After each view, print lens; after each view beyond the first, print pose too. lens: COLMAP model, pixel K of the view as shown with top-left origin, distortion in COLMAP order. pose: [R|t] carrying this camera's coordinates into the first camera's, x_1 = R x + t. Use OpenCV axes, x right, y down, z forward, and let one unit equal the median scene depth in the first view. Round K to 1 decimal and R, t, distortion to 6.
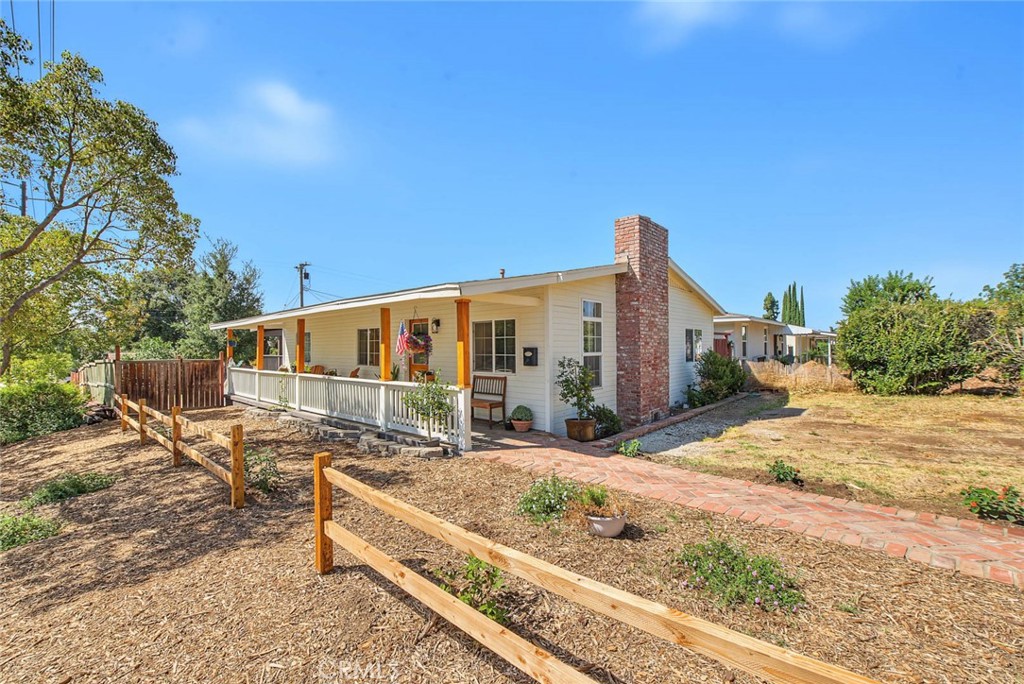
lens RADIAL K [[415.0, 0, 514.9], [0, 415.0, 345.6], [0, 0, 1]] dist [-0.000203, -0.002840]
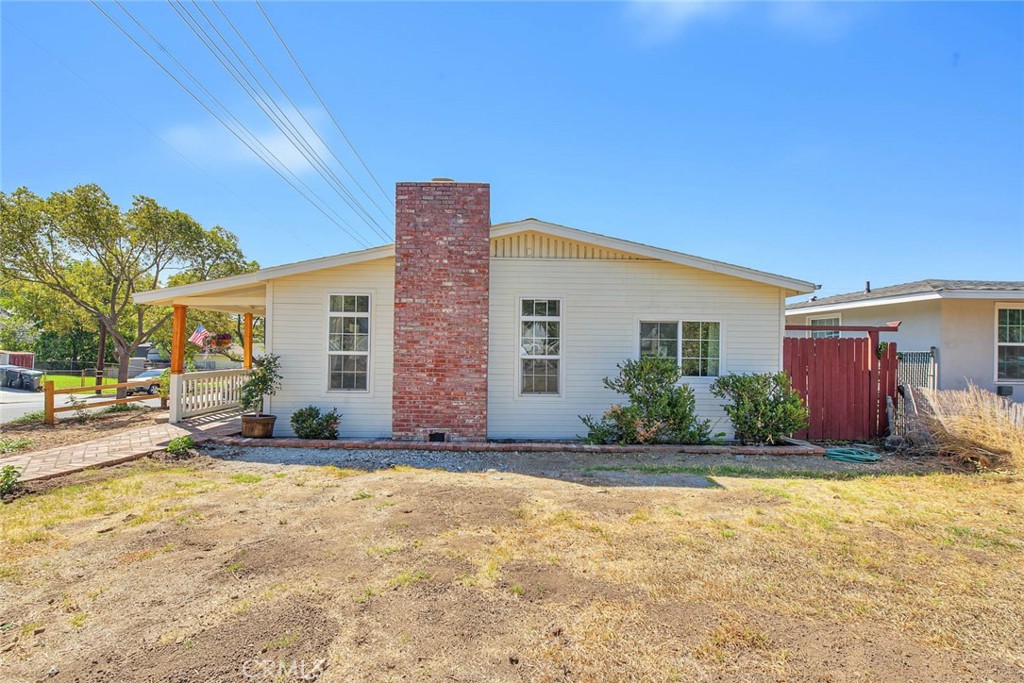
lens RADIAL K [[415.0, 0, 506.6], [0, 415.0, 344.0], [0, 0, 1]] dist [-0.000203, -0.002840]
pose [[0.673992, 0.001759, -0.738737, 0.710020], [-0.014863, 0.999827, -0.011180, 0.003592], [0.738590, 0.018515, 0.673901, 0.421300]]
